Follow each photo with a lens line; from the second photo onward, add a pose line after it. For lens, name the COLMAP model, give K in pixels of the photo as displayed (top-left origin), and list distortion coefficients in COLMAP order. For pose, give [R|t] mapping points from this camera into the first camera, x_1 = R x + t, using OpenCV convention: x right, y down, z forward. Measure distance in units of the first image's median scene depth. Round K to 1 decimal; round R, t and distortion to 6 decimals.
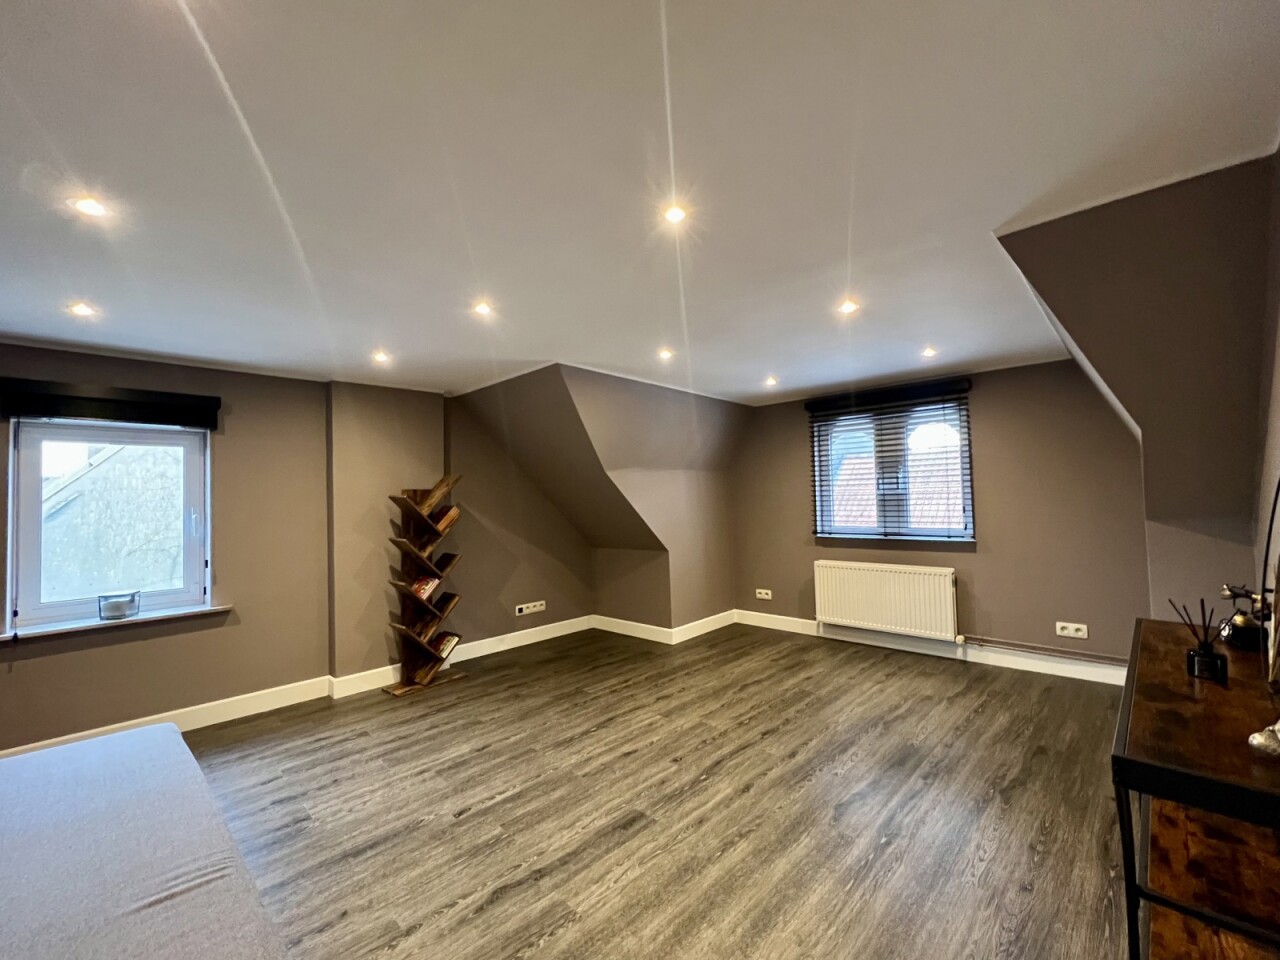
lens RADIAL K [[517.0, 0, 630.6], [0, 517.0, 484.6], [0, 0, 1]] dist [0.002282, -0.000250]
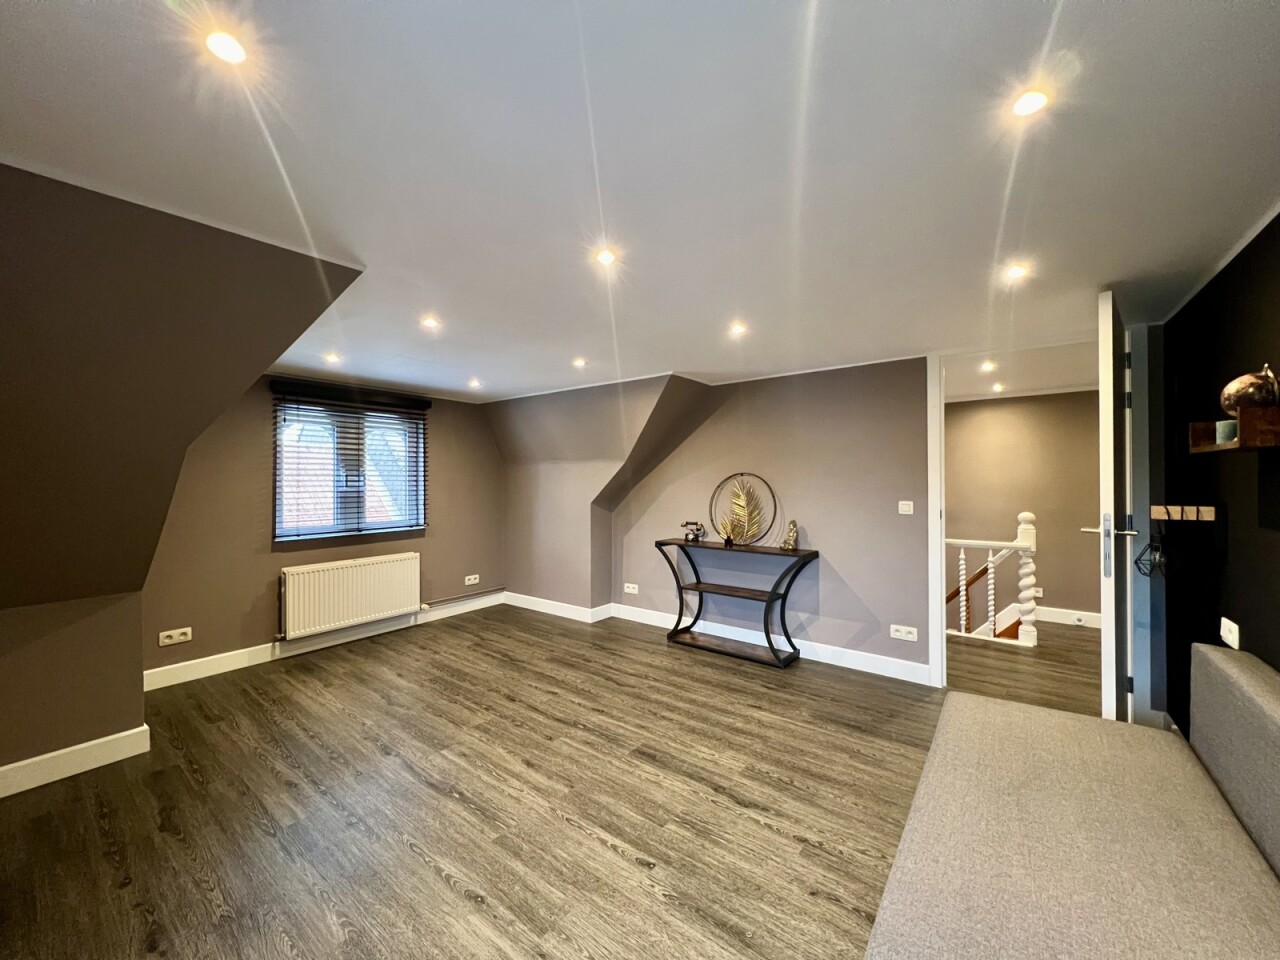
lens RADIAL K [[517.0, 0, 631.0], [0, 517.0, 478.1], [0, 0, 1]] dist [0.002282, -0.000250]
pose [[-0.111906, 0.030730, 0.993244, -0.889260], [-0.018448, 0.999285, -0.032996, 0.024384], [-0.993548, -0.022016, -0.111259, 0.850319]]
